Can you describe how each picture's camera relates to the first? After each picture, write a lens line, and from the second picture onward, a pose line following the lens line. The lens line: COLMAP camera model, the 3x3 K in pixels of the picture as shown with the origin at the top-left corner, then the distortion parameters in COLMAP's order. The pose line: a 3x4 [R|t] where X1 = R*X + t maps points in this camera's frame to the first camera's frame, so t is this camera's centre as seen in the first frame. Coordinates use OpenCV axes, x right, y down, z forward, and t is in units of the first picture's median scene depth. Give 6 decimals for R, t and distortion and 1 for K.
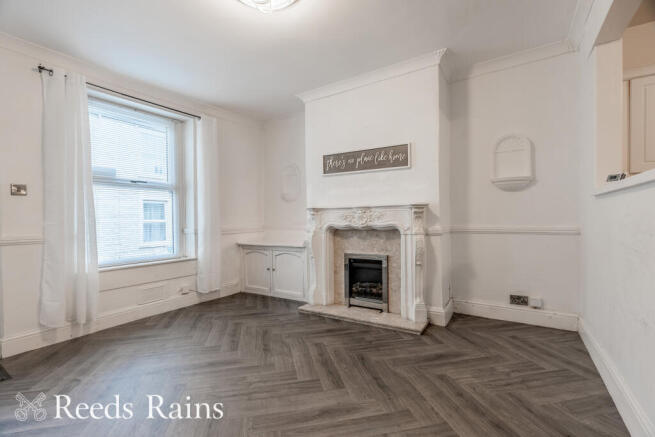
lens RADIAL K [[302.4, 0, 333.0], [0, 302.4, 220.4], [0, 0, 1]] dist [0.000105, 0.002333]
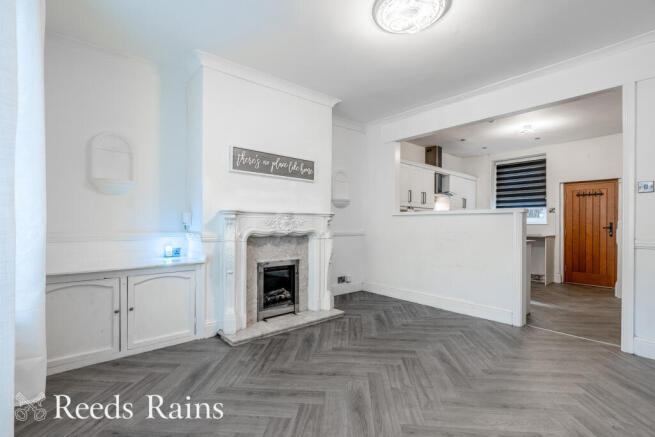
lens RADIAL K [[302.4, 0, 331.3], [0, 302.4, 221.1], [0, 0, 1]] dist [0.000105, 0.002333]
pose [[0.285163, 0.024552, 0.958164, -0.815037], [-0.005123, 0.999697, -0.024092, 0.005212], [-0.958465, 0.001961, 0.285203, 0.574898]]
